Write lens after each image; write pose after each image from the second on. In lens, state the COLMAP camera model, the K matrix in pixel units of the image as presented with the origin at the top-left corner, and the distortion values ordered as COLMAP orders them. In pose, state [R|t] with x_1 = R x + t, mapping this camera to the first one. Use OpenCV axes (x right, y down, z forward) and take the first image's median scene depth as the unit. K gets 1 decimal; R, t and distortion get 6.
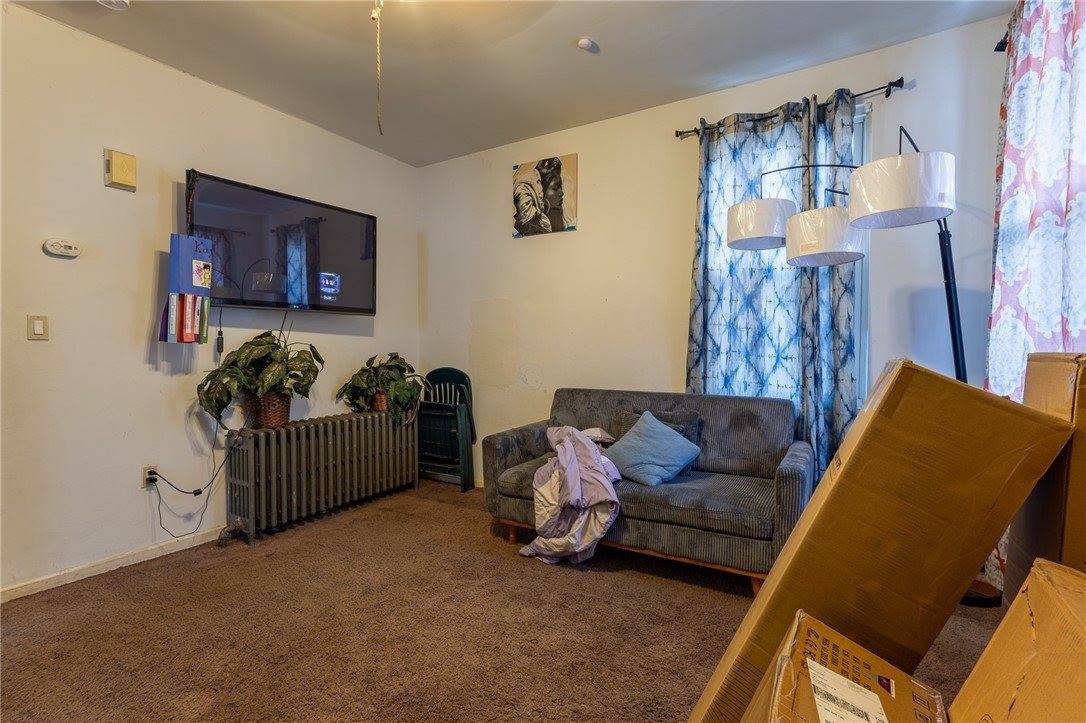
lens RADIAL K [[511.0, 0, 539.5], [0, 511.0, 361.9], [0, 0, 1]] dist [0.002003, 0.000242]
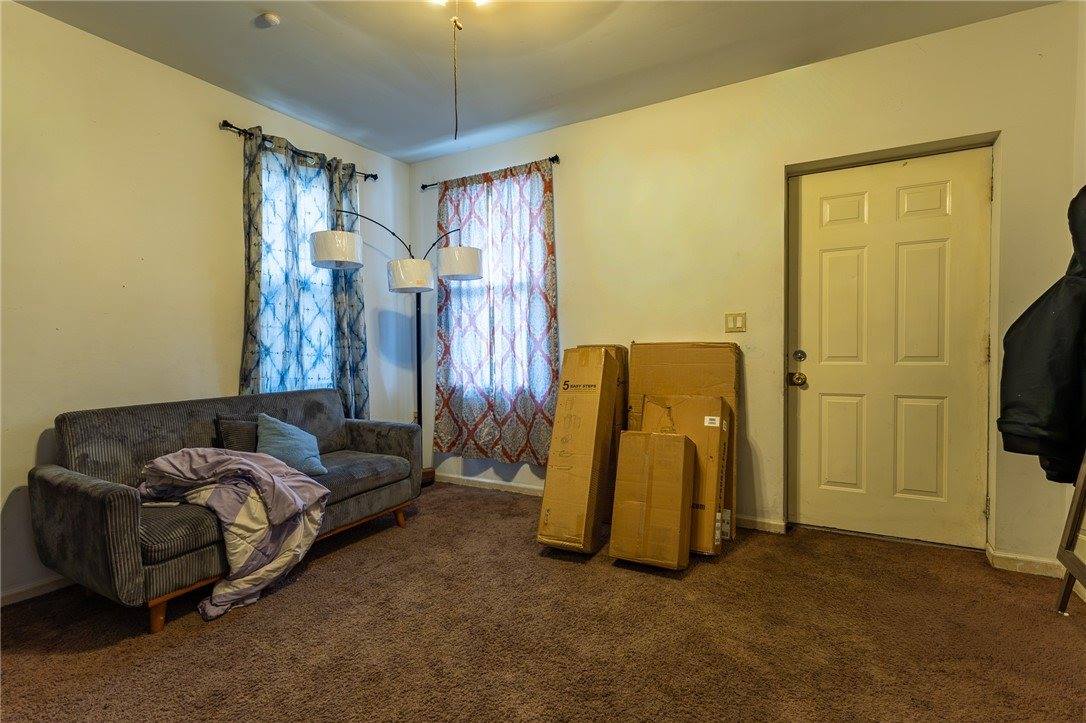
lens RADIAL K [[511.0, 0, 539.5], [0, 511.0, 361.9], [0, 0, 1]] dist [0.002003, 0.000242]
pose [[-0.026435, -0.028449, 0.999246, -0.770774], [0.038339, 0.998831, 0.029452, -0.009768], [-0.998915, 0.039089, -0.025314, 0.495429]]
